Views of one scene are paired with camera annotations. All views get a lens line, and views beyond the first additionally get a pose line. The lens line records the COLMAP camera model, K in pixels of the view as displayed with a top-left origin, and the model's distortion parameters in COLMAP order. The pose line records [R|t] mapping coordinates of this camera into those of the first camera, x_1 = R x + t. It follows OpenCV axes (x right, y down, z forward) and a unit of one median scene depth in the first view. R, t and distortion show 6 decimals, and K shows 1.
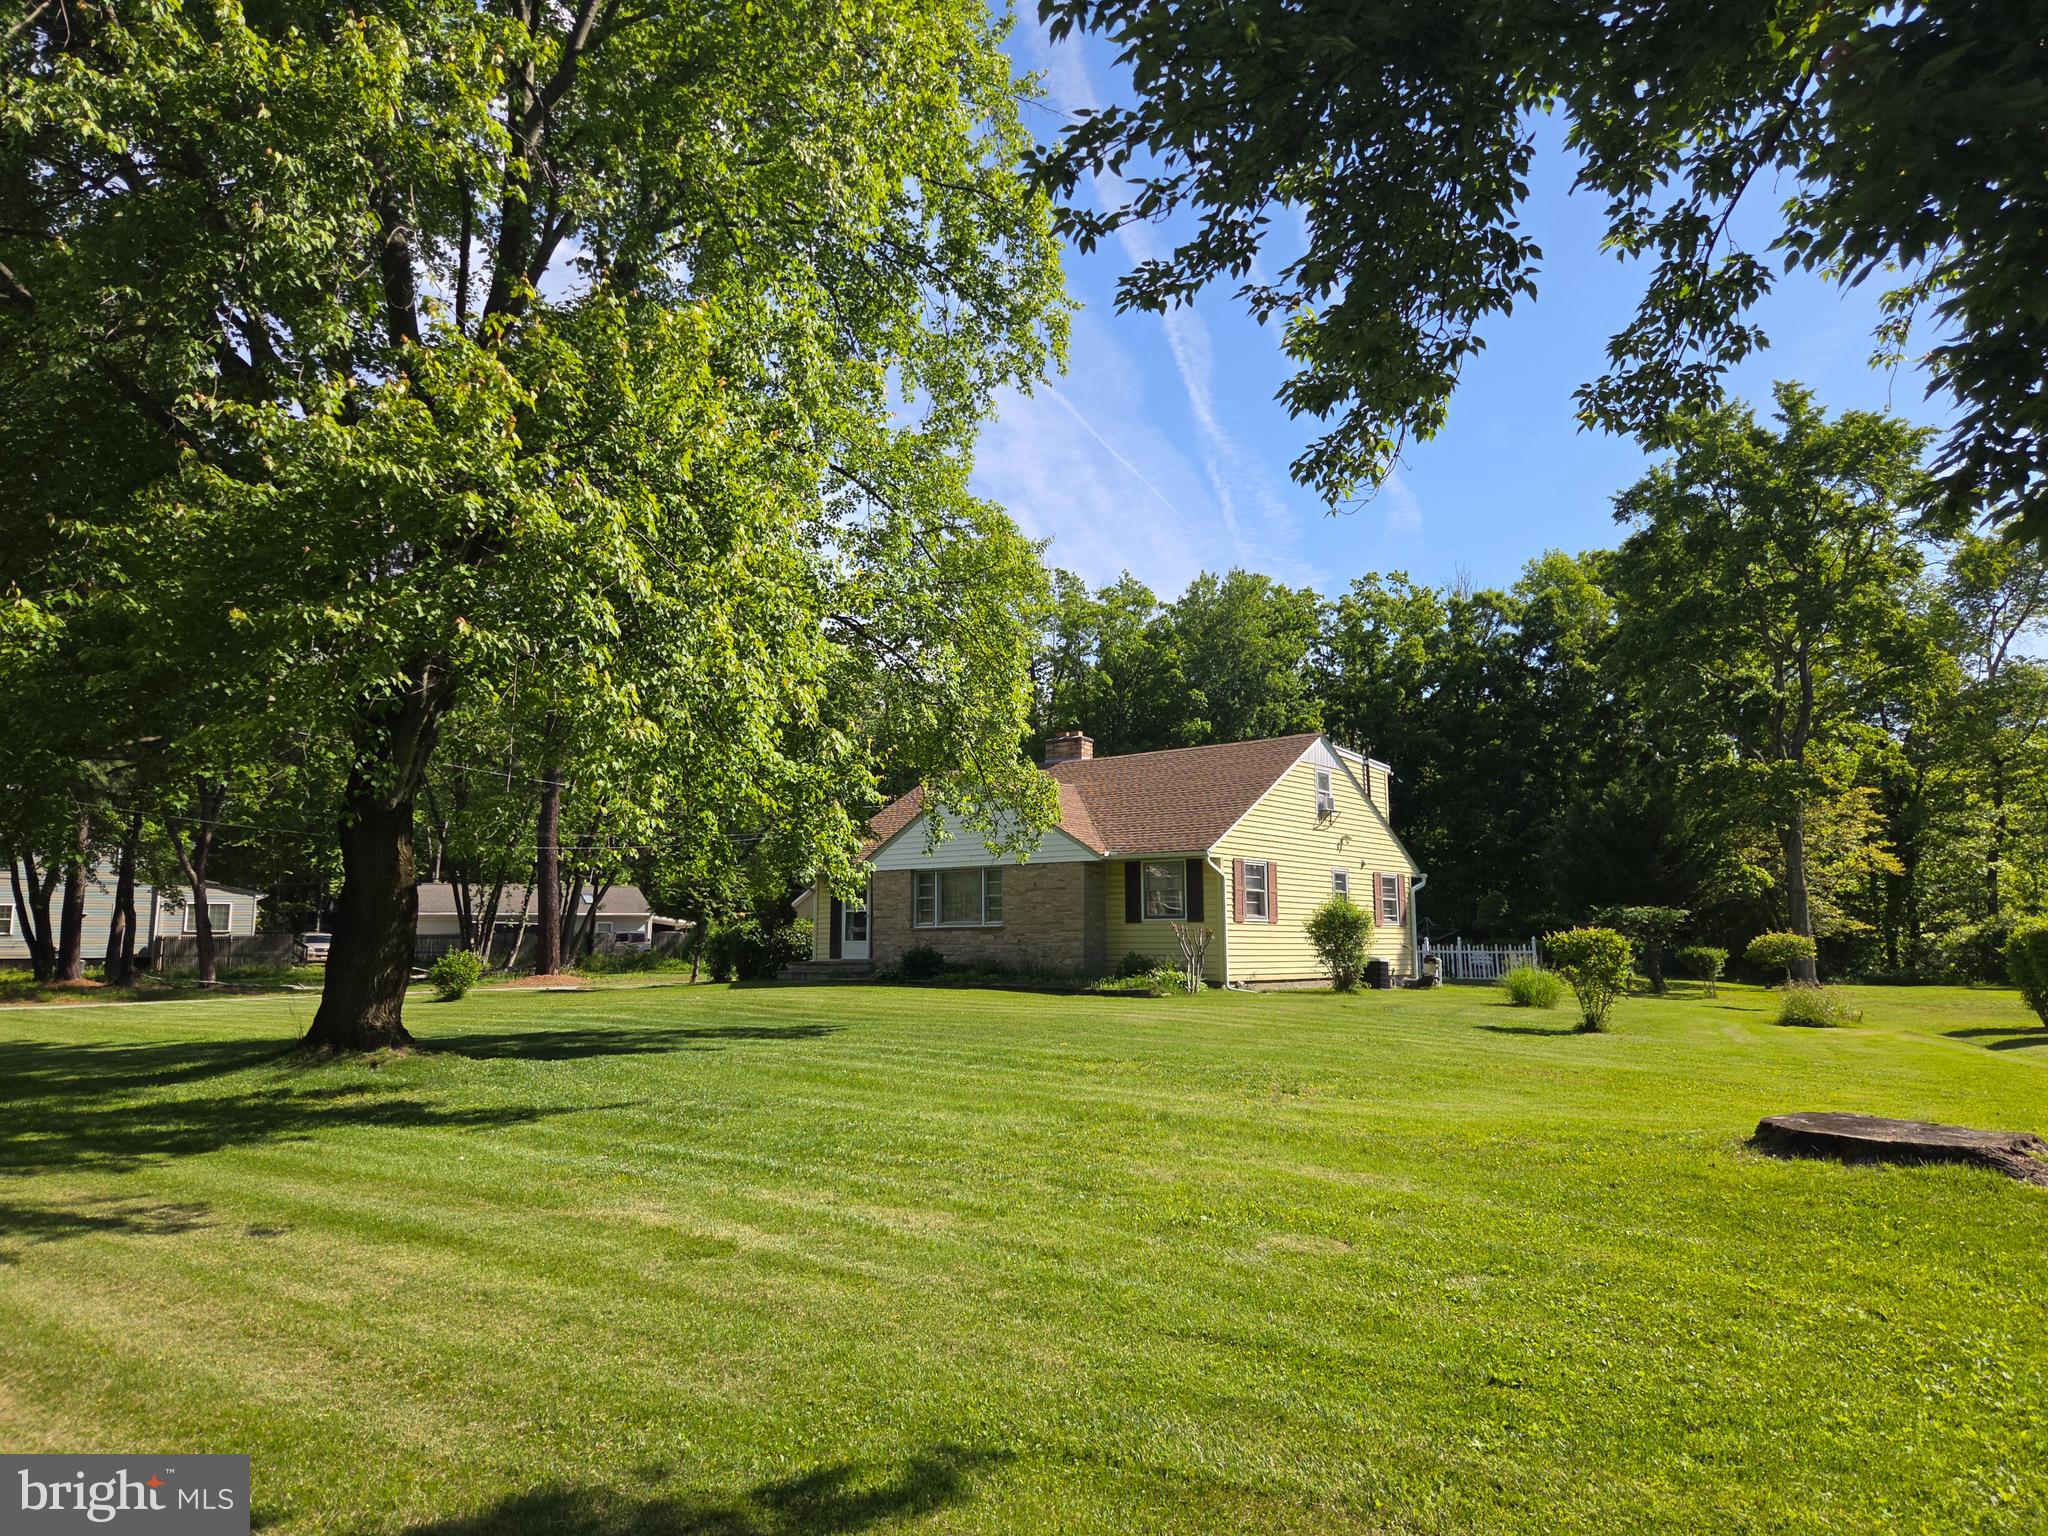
lens RADIAL K [[1383.0, 0, 1030.1], [0, 1383.0, 761.3], [0, 0, 1]] dist [0.078368, -0.066242]
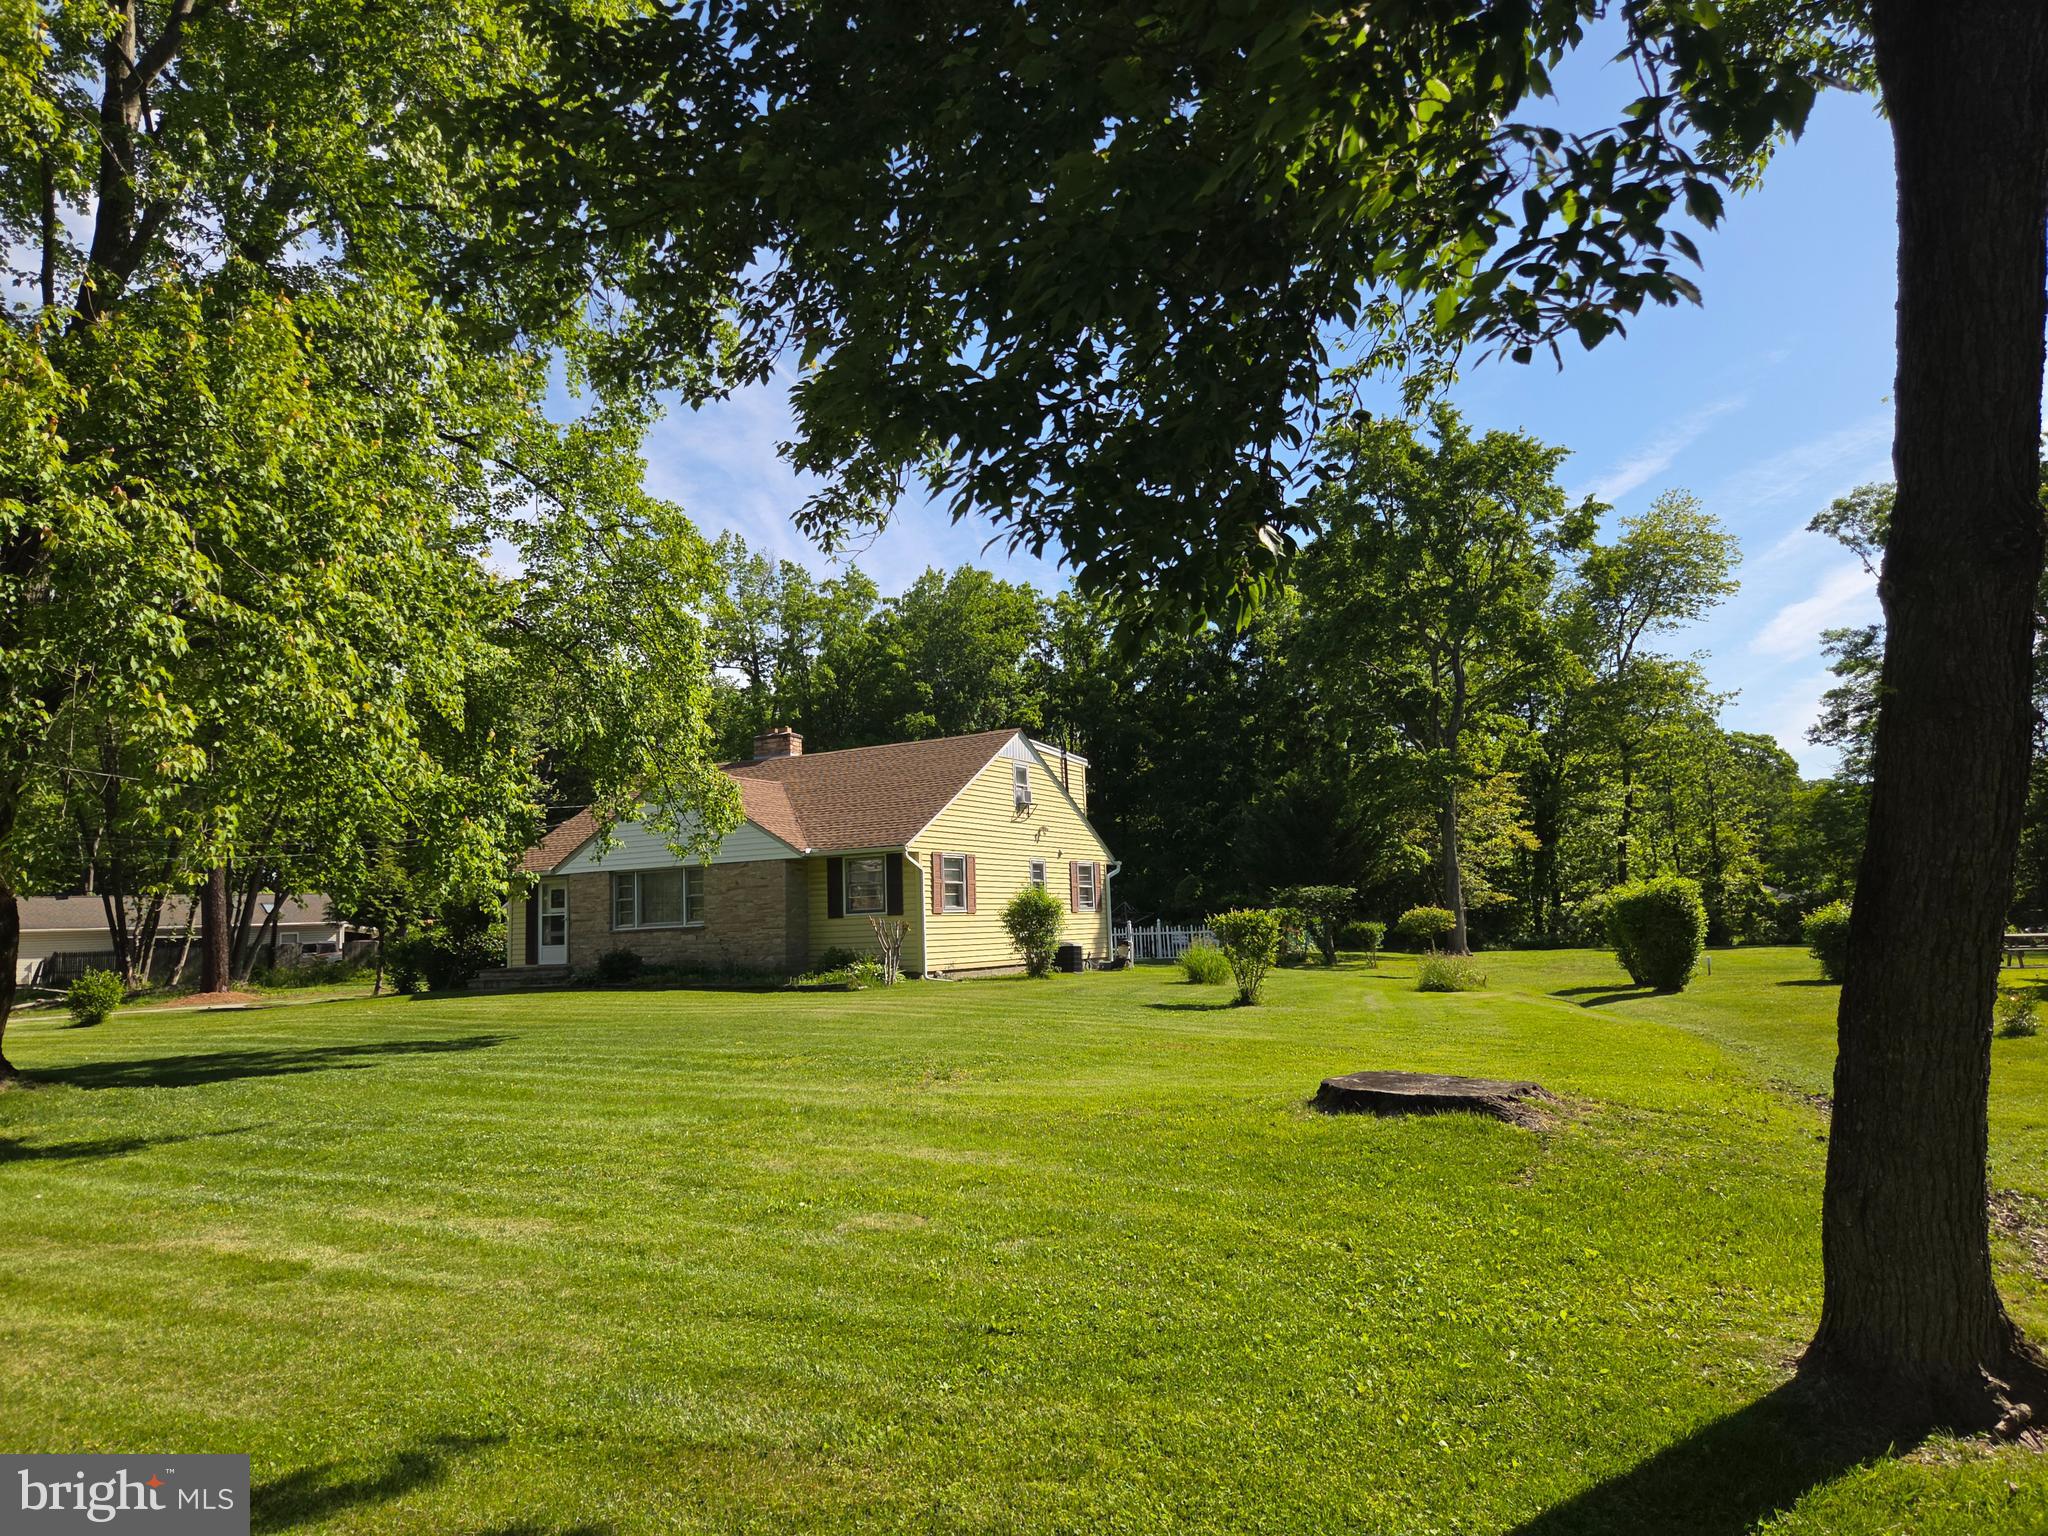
lens RADIAL K [[1378.8, 0, 1005.8], [0, 1378.8, 783.7], [0, 0, 1]] dist [0.082425, -0.068837]
pose [[0.985203, -0.014087, 0.170814, 0.027458], [0.010188, 0.999668, 0.023678, -0.004637], [-0.171091, -0.021587, 0.985019, -0.017513]]
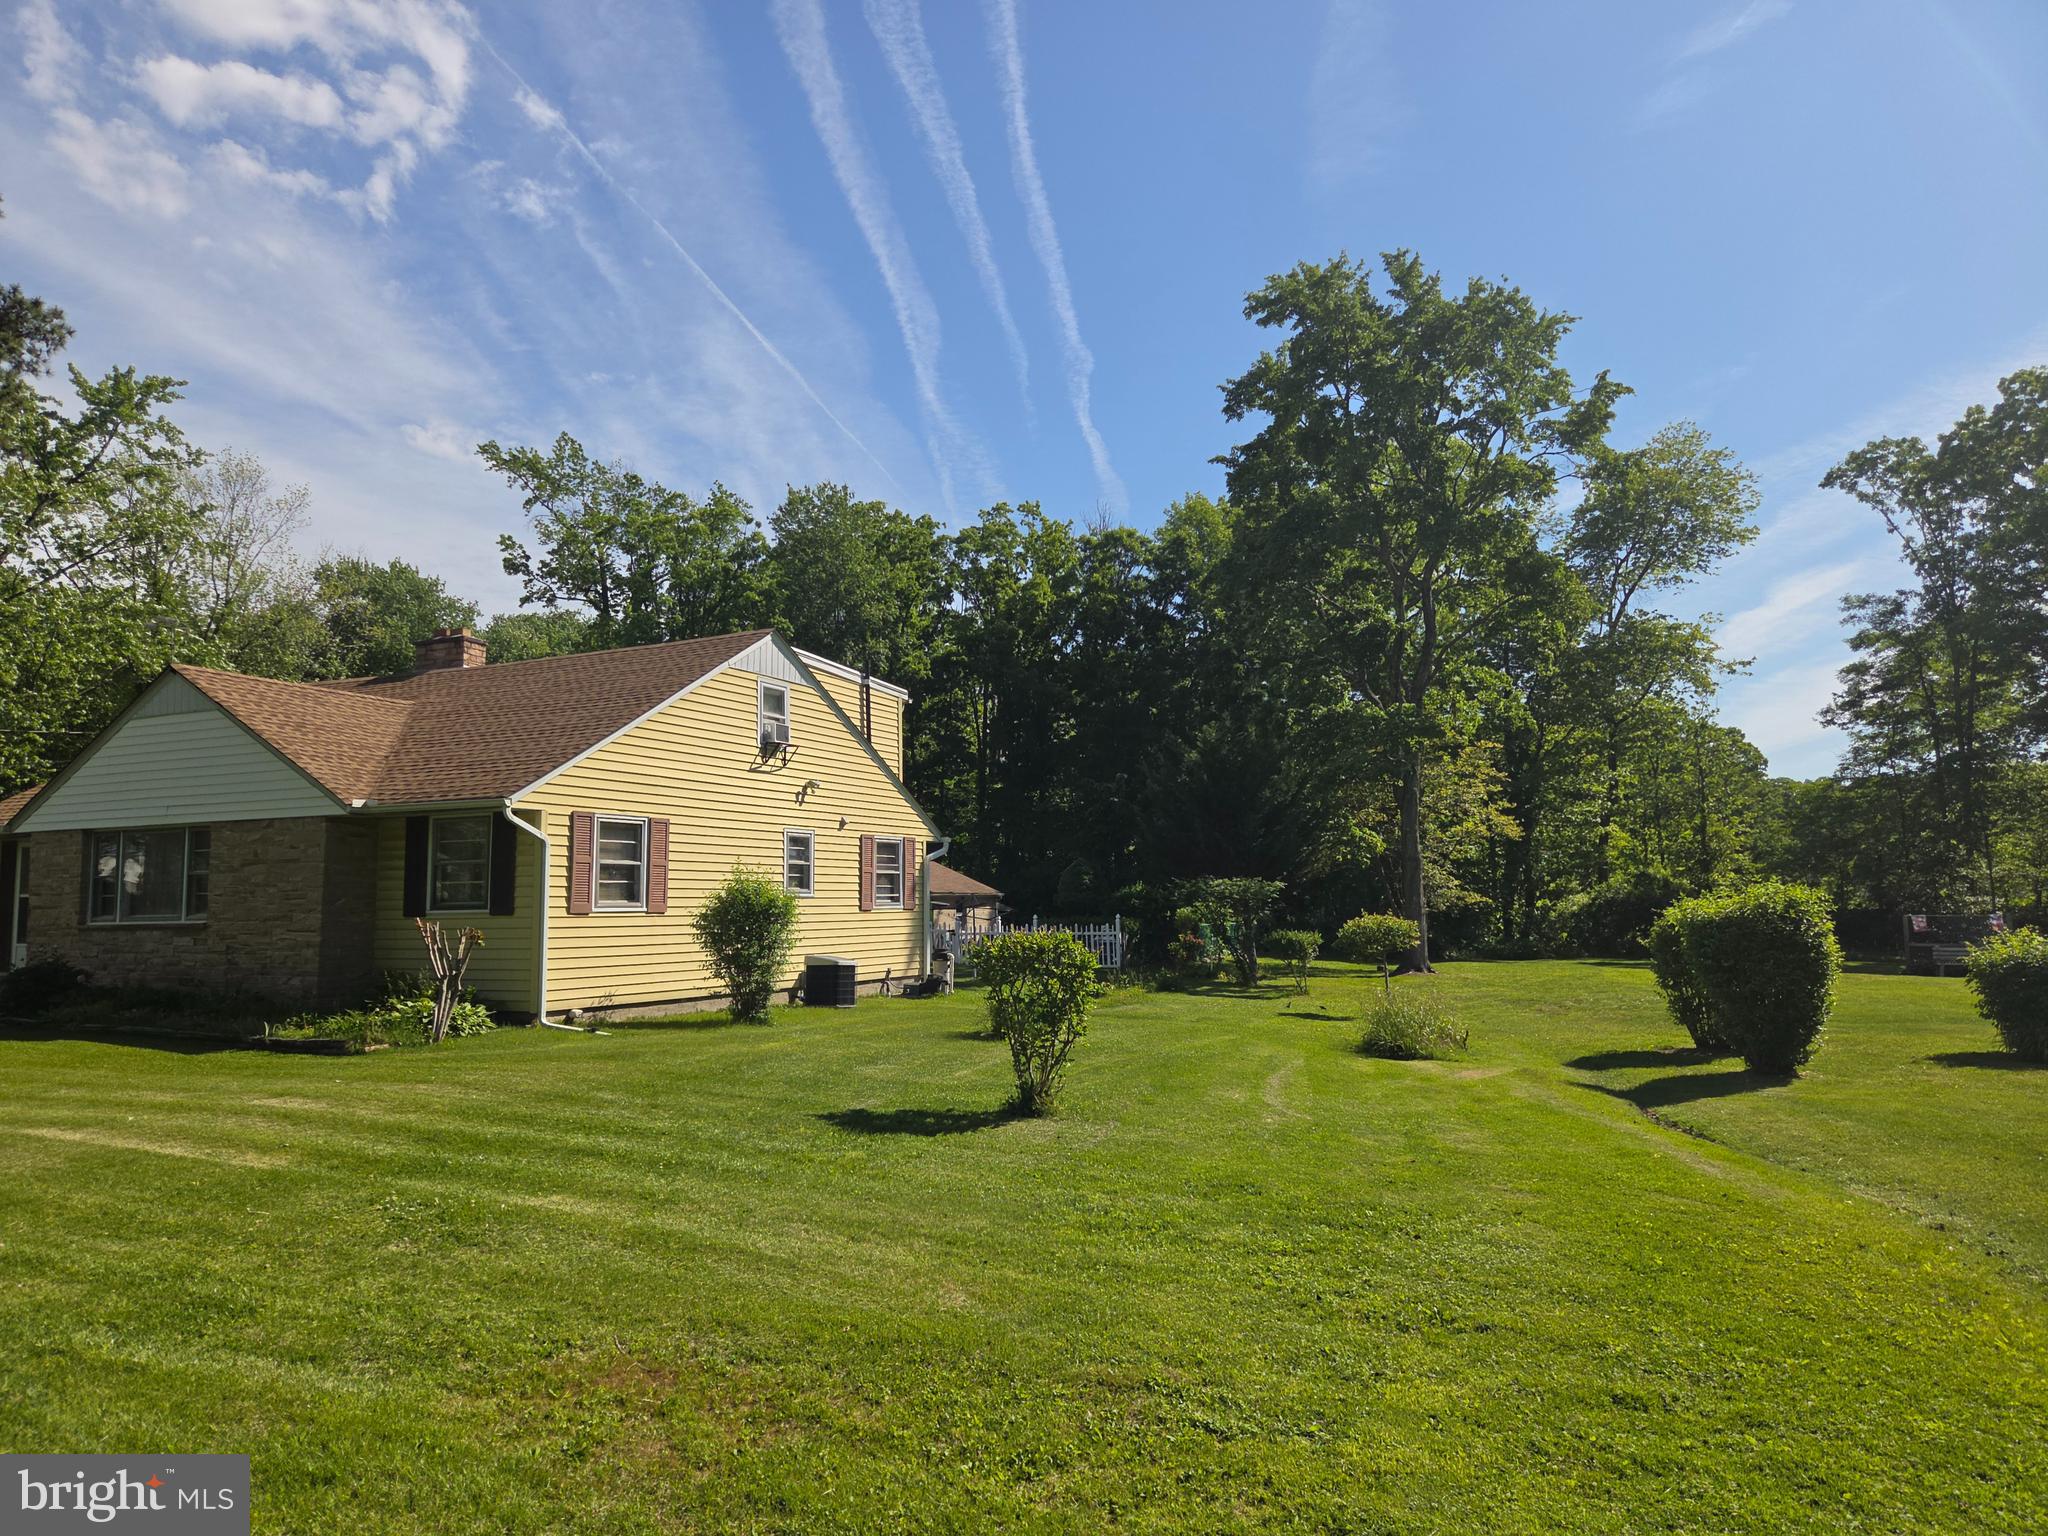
lens RADIAL K [[1383.3, 0, 1008.9], [0, 1383.3, 766.8], [0, 0, 1]] dist [0.083046, -0.067210]
pose [[0.979409, 0.013693, 0.201421, 0.217637], [-0.019413, 0.999462, 0.026449, 0.030570], [-0.200951, -0.029815, 0.979148, 0.359610]]
